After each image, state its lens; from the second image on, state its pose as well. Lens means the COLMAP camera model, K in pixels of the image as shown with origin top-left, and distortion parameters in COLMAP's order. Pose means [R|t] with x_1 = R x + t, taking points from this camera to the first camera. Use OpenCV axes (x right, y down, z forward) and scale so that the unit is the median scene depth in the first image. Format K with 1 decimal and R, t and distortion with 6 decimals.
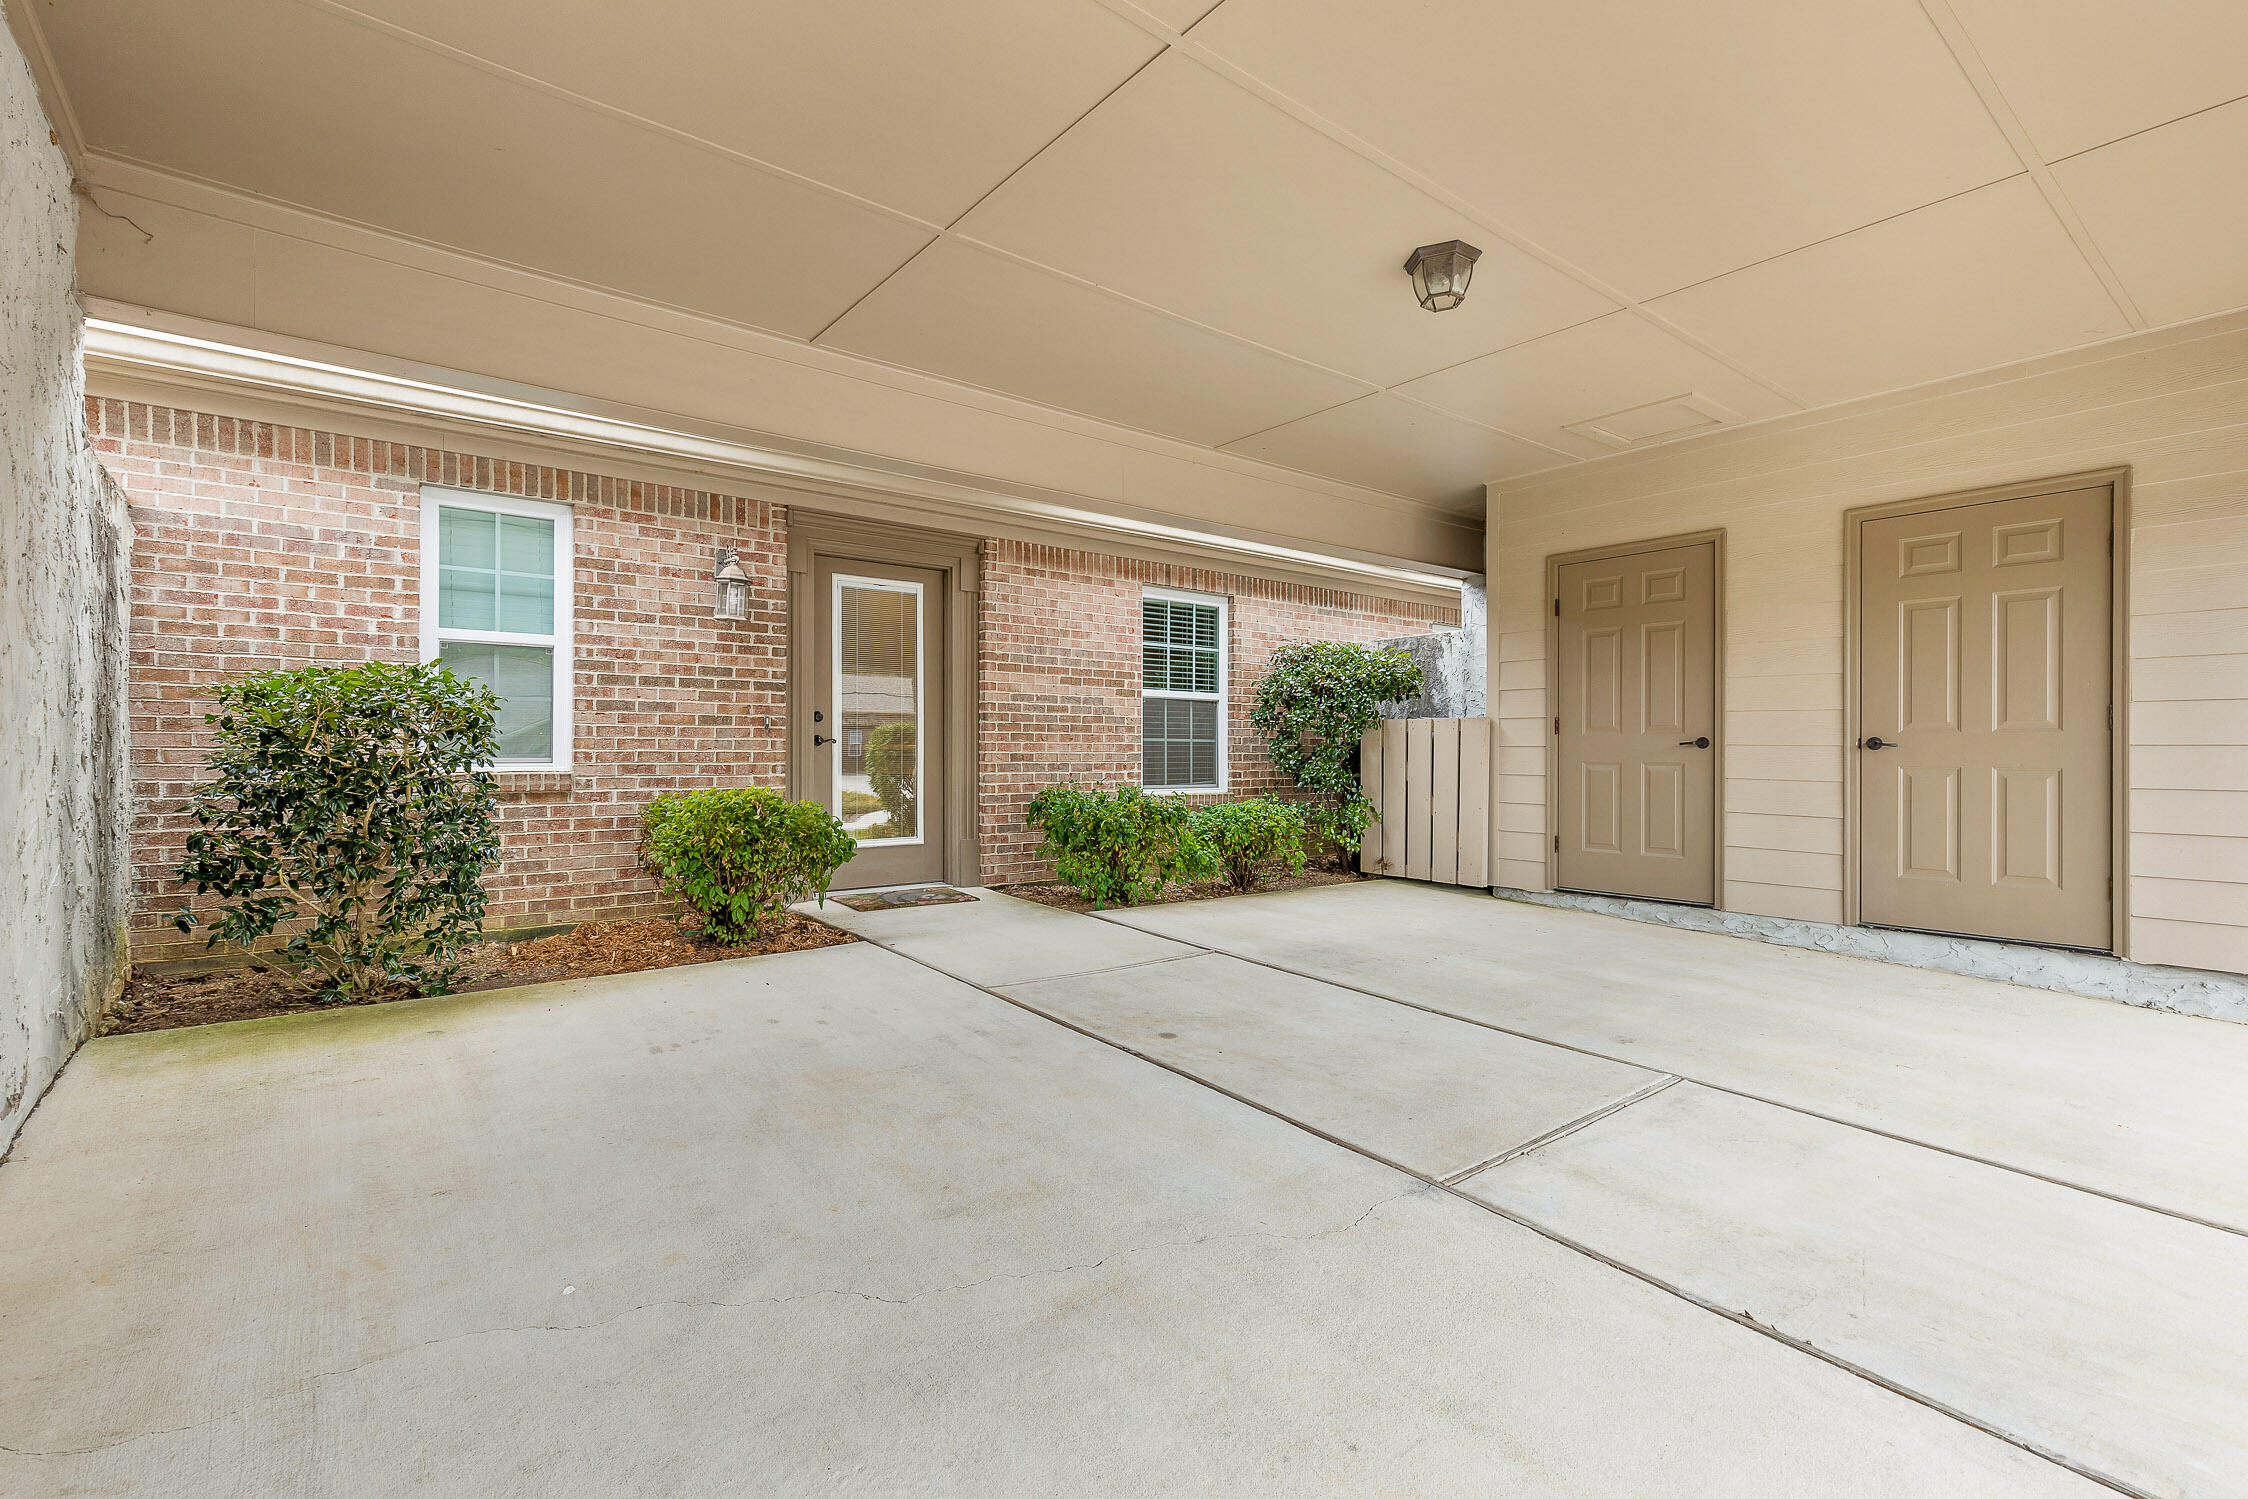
lens RADIAL K [[1017.5, 0, 1124.5], [0, 1017.5, 745.7], [0, 0, 1]] dist [0.007759, -0.001169]
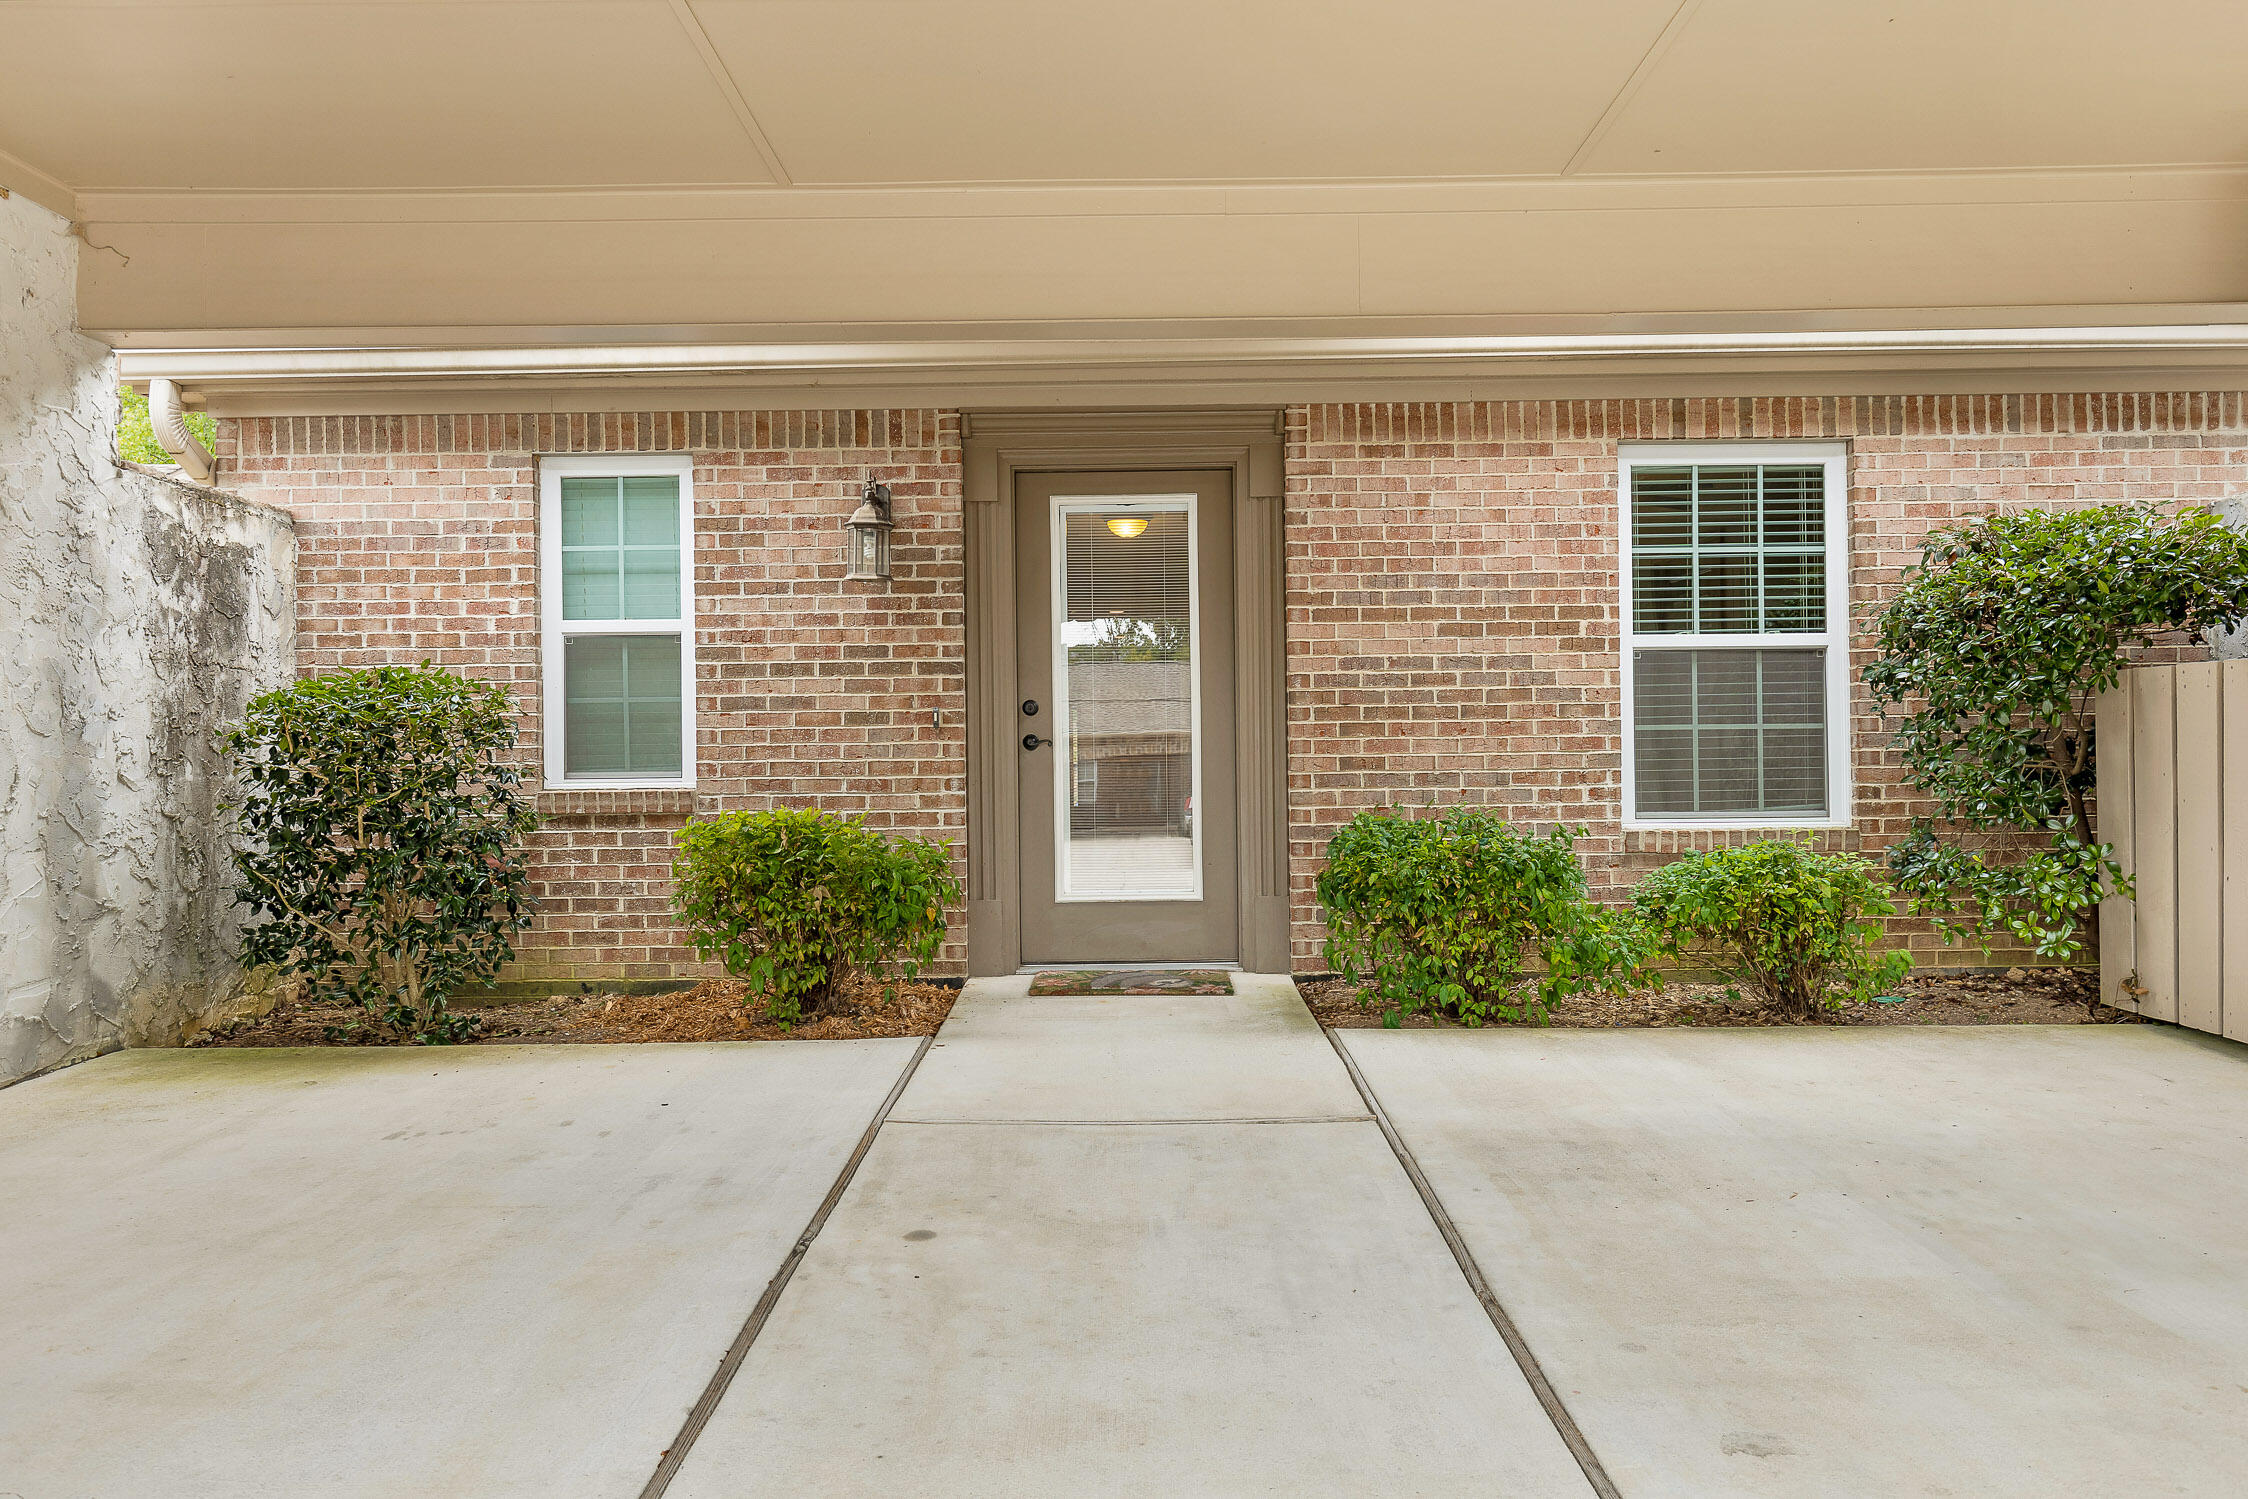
lens RADIAL K [[1570.9, 0, 1123.9], [0, 1570.9, 753.1], [0, 0, 1]] dist [0.005655, -0.005745]
pose [[0.777367, -0.016416, -0.628833, 0.454391], [0.018176, 0.999828, -0.003632, 0.007663], [0.628785, -0.008607, 0.777532, 0.238074]]
